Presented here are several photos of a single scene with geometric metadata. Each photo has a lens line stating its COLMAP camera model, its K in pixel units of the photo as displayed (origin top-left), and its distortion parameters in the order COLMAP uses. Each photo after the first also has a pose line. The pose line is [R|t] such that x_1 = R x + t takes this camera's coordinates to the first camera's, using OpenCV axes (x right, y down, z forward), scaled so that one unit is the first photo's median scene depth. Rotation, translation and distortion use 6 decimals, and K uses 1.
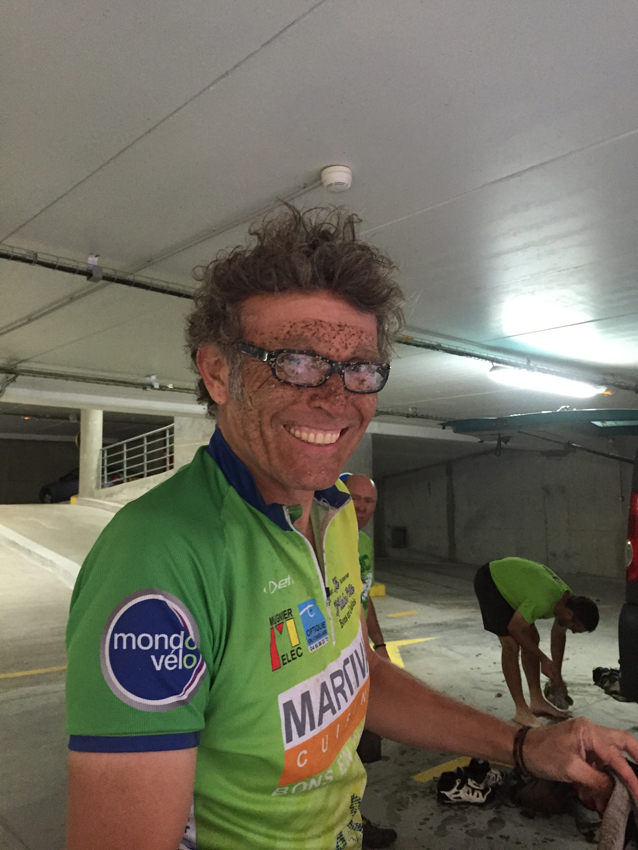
lens RADIAL K [[752.9, 0, 319.2], [0, 752.9, 425.0], [0, 0, 1]] dist [0.057579, -0.008587]
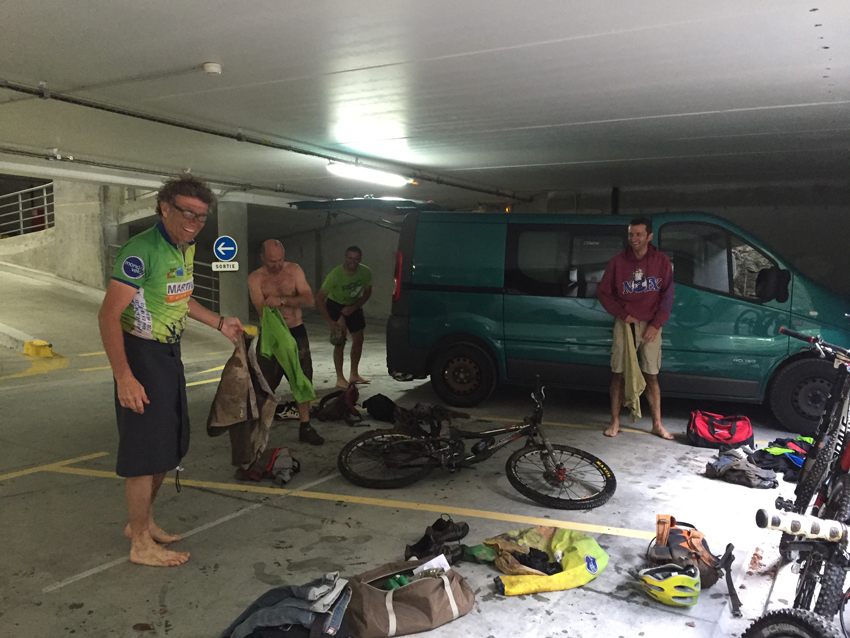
lens RADIAL K [[752.9, 0, 421.9], [0, 752.9, 322.7], [0, 0, 1]] dist [0.057579, -0.008587]
pose [[0.959377, -0.005833, 0.282068, -0.005283], [-0.042755, 0.985234, 0.165790, -0.018404], [-0.278870, -0.171115, 0.944961, -0.354363]]
